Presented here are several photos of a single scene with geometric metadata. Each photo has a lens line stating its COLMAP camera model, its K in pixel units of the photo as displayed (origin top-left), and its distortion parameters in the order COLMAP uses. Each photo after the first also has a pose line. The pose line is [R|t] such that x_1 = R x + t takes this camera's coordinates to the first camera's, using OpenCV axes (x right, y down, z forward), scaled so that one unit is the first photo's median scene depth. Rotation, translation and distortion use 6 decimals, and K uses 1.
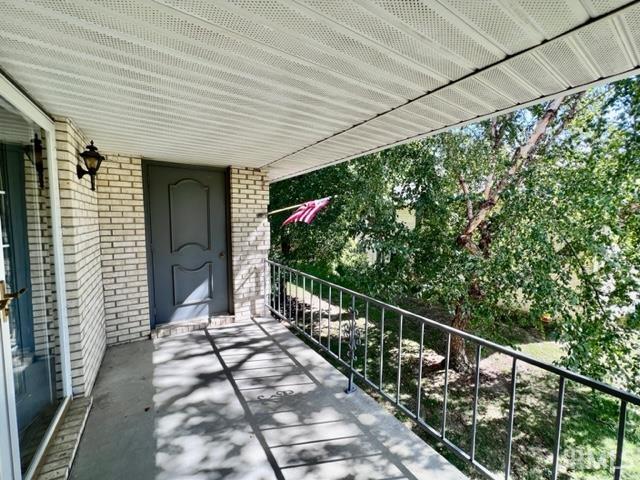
lens RADIAL K [[255.2, 0, 317.6], [0, 255.2, 240.5], [0, 0, 1]] dist [0.000182, 0.001047]
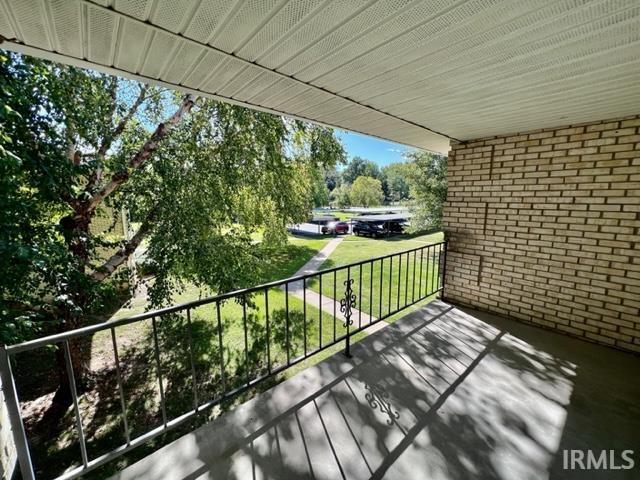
lens RADIAL K [[255.2, 0, 319.0], [0, 255.2, 236.1], [0, 0, 1]] dist [0.000182, 0.001047]
pose [[-0.128904, -0.157919, 0.979002, -0.289723], [0.079391, 0.982426, 0.168925, -0.034864], [-0.988474, 0.099499, -0.114101, 0.419028]]
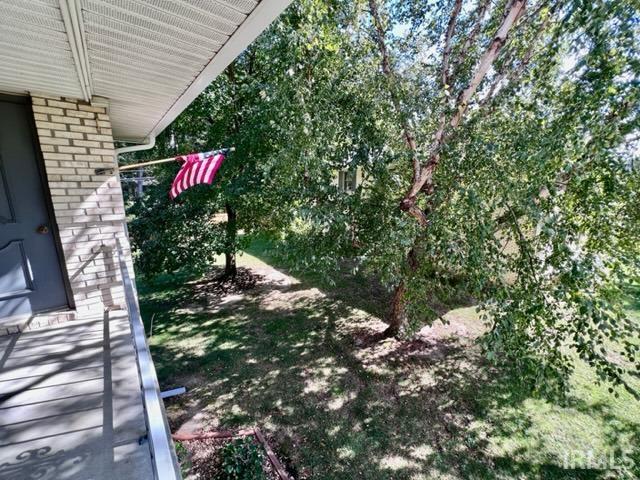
lens RADIAL K [[255.2, 0, 316.5], [0, 255.2, 239.8], [0, 0, 1]] dist [0.000182, 0.001047]
pose [[0.994958, -0.022929, 0.097635, 0.176569], [0.010515, 0.991999, 0.125811, 0.003222], [-0.099739, -0.124150, 0.987238, 0.132435]]
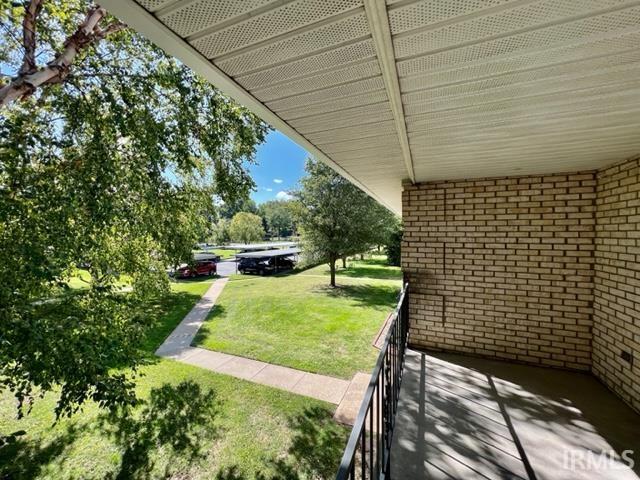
lens RADIAL K [[255.2, 0, 318.2], [0, 255.2, 237.2], [0, 0, 1]] dist [0.000182, 0.001047]
pose [[-0.558486, -0.021740, 0.829229, -0.113123], [0.064453, 0.995497, 0.069508, -0.051684], [-0.827006, 0.092265, -0.554570, 0.523573]]
